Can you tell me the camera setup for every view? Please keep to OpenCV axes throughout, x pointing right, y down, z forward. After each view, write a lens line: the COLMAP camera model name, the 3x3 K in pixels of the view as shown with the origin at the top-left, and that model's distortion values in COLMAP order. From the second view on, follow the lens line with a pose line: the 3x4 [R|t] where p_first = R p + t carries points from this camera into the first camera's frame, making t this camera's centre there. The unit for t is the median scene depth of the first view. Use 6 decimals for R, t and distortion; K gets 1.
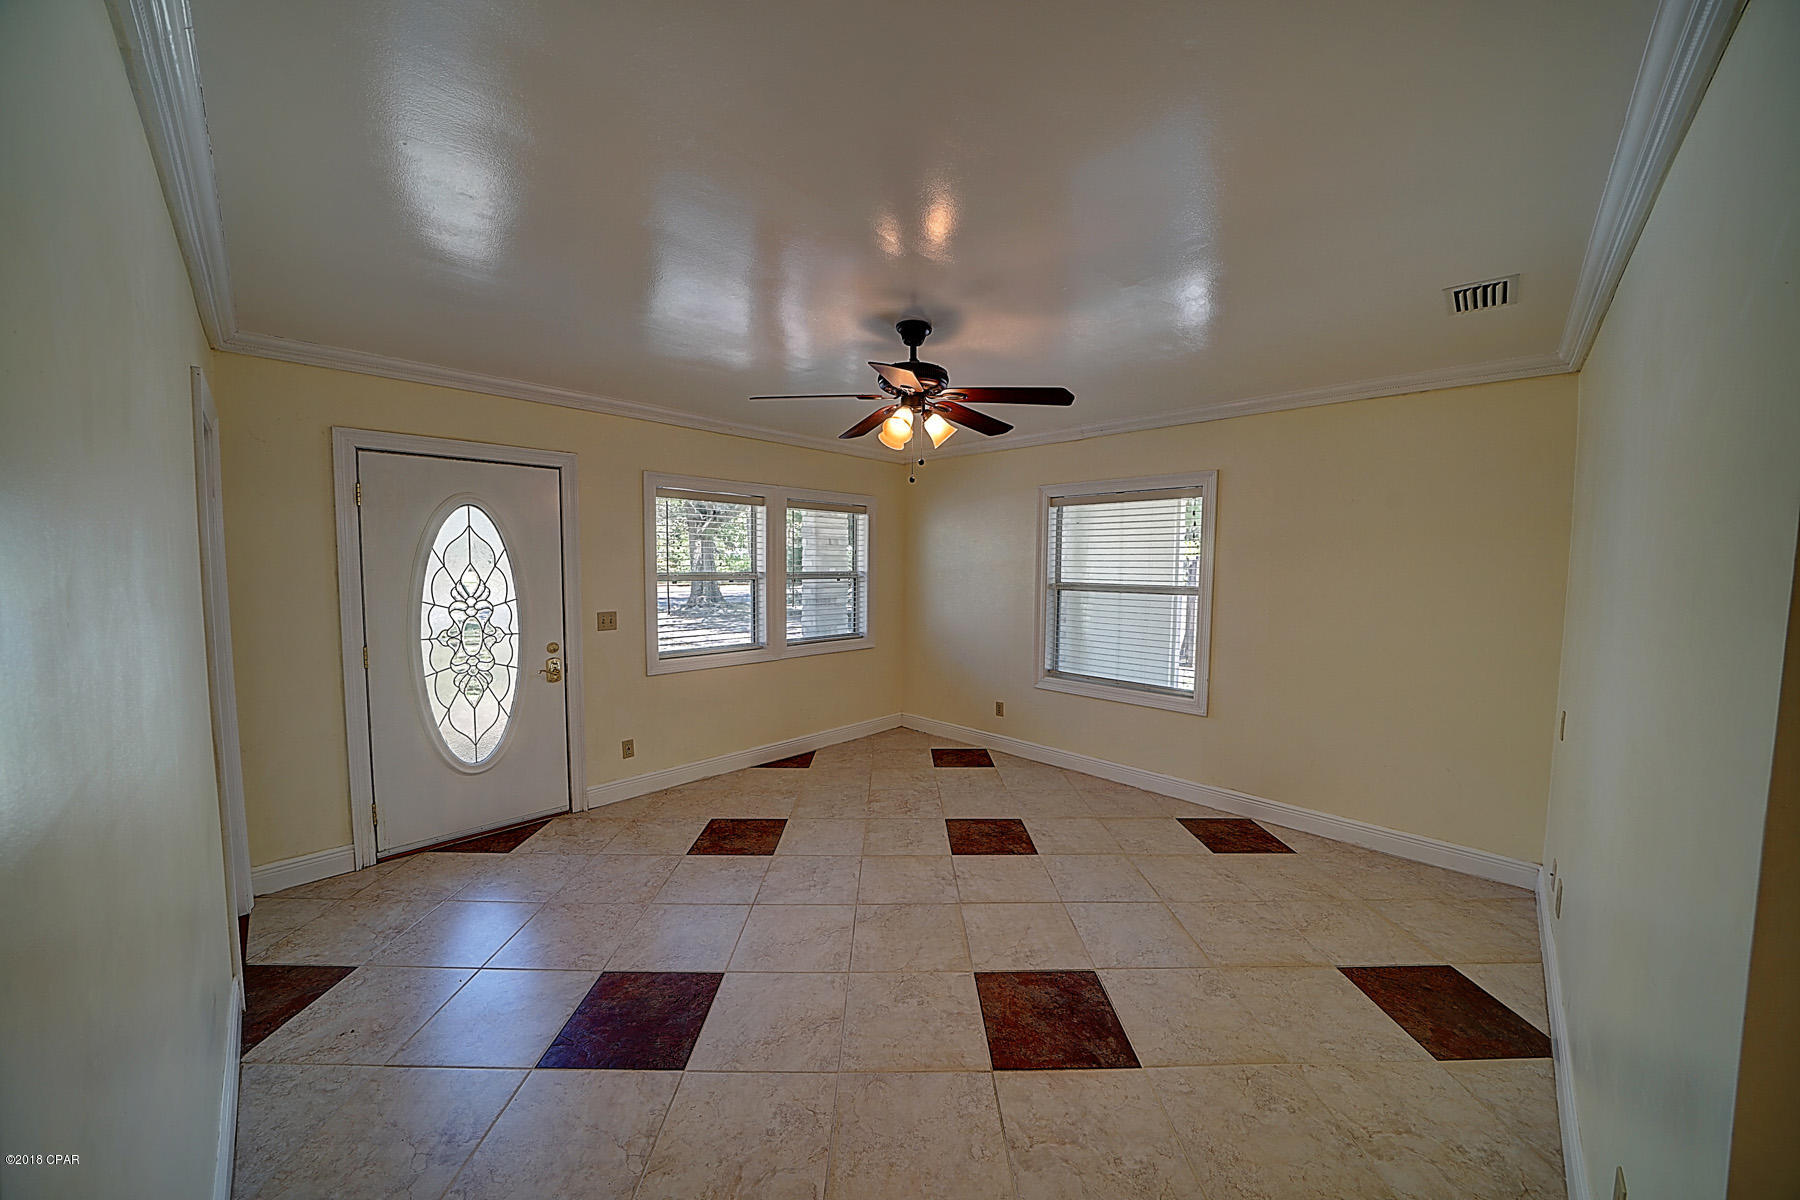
lens RADIAL K [[626.3, 0, 900.0], [0, 626.3, 600.0], [0, 0, 1]] dist [-0.016755, 0.000184]
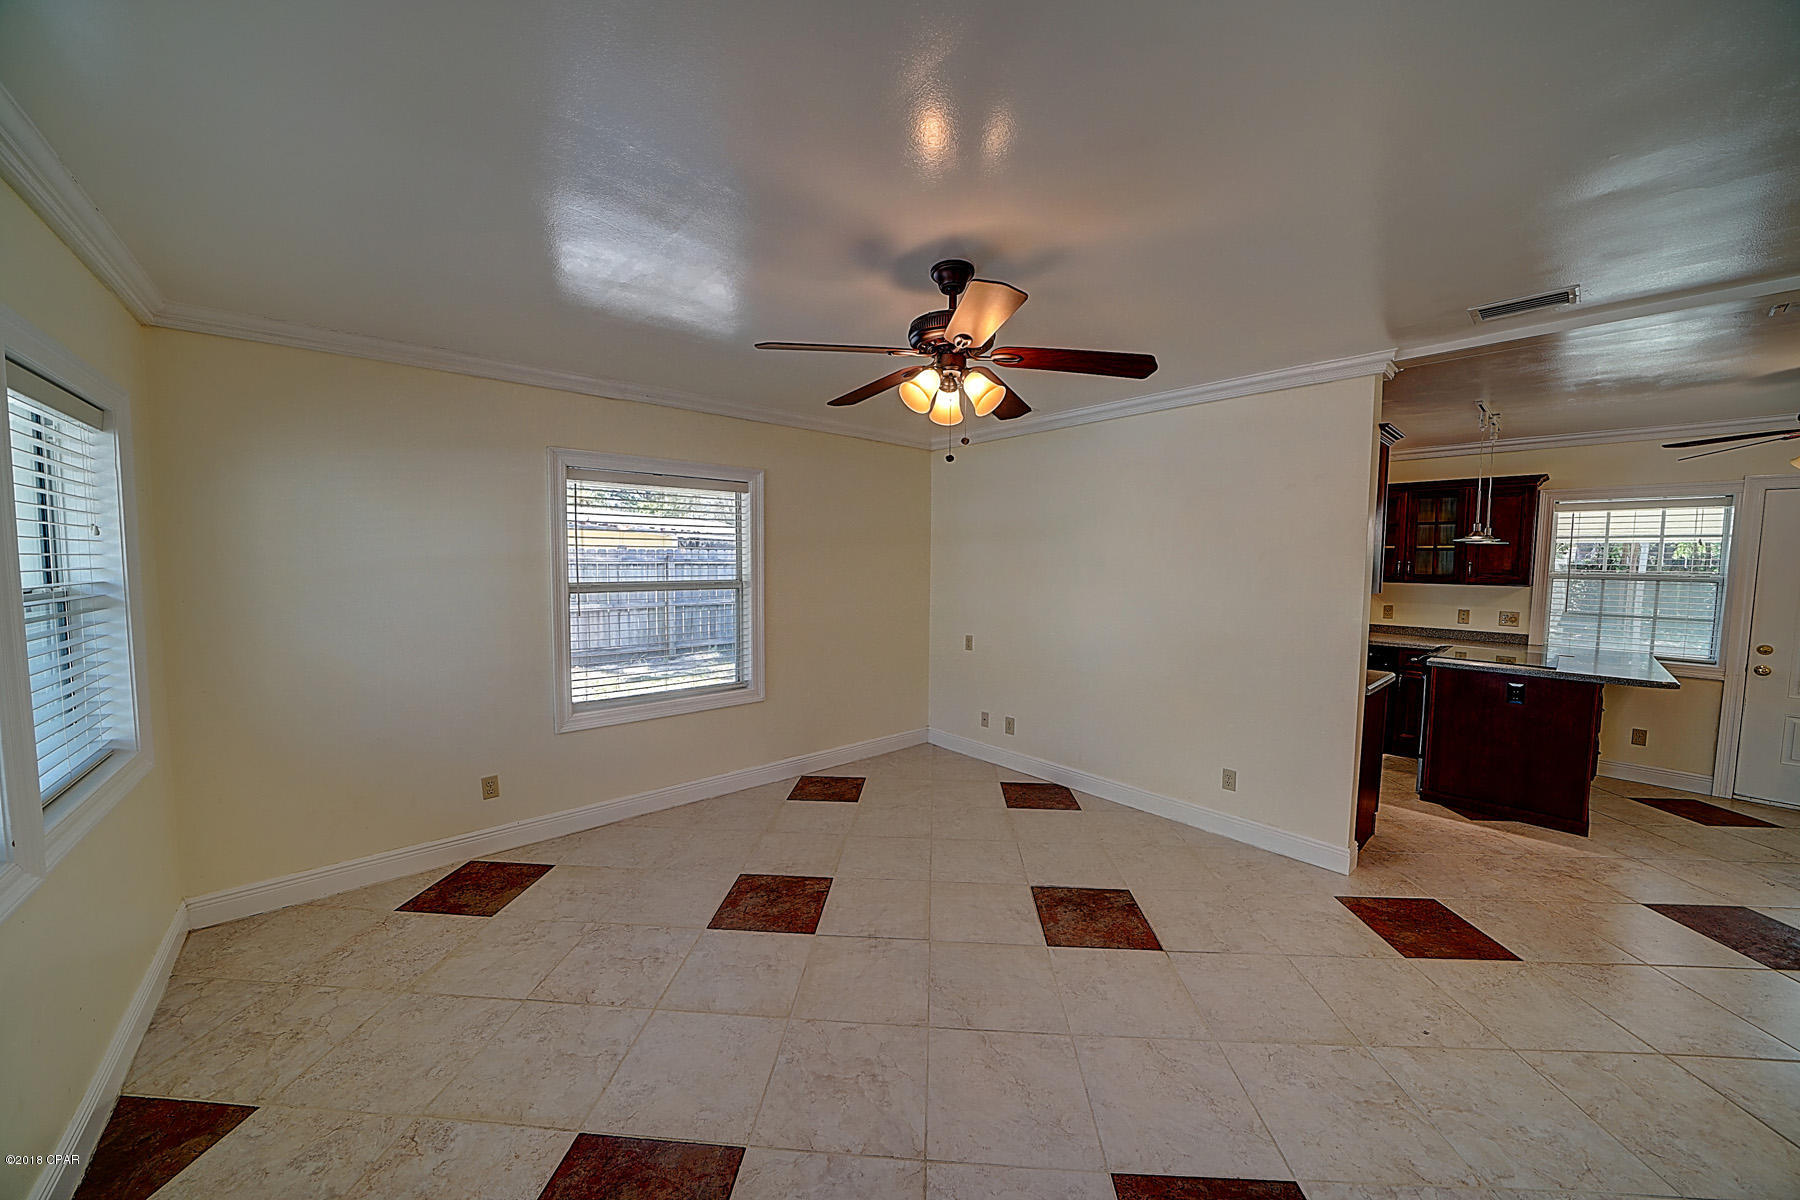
lens RADIAL K [[626.3, 0, 900.0], [0, 626.3, 600.0], [0, 0, 1]] dist [-0.016755, 0.000184]
pose [[0.069444, -0.073906, 0.994844, -0.642392], [0.053605, 0.996088, 0.070257, -0.056272], [-0.996145, 0.048450, 0.073134, 0.803642]]
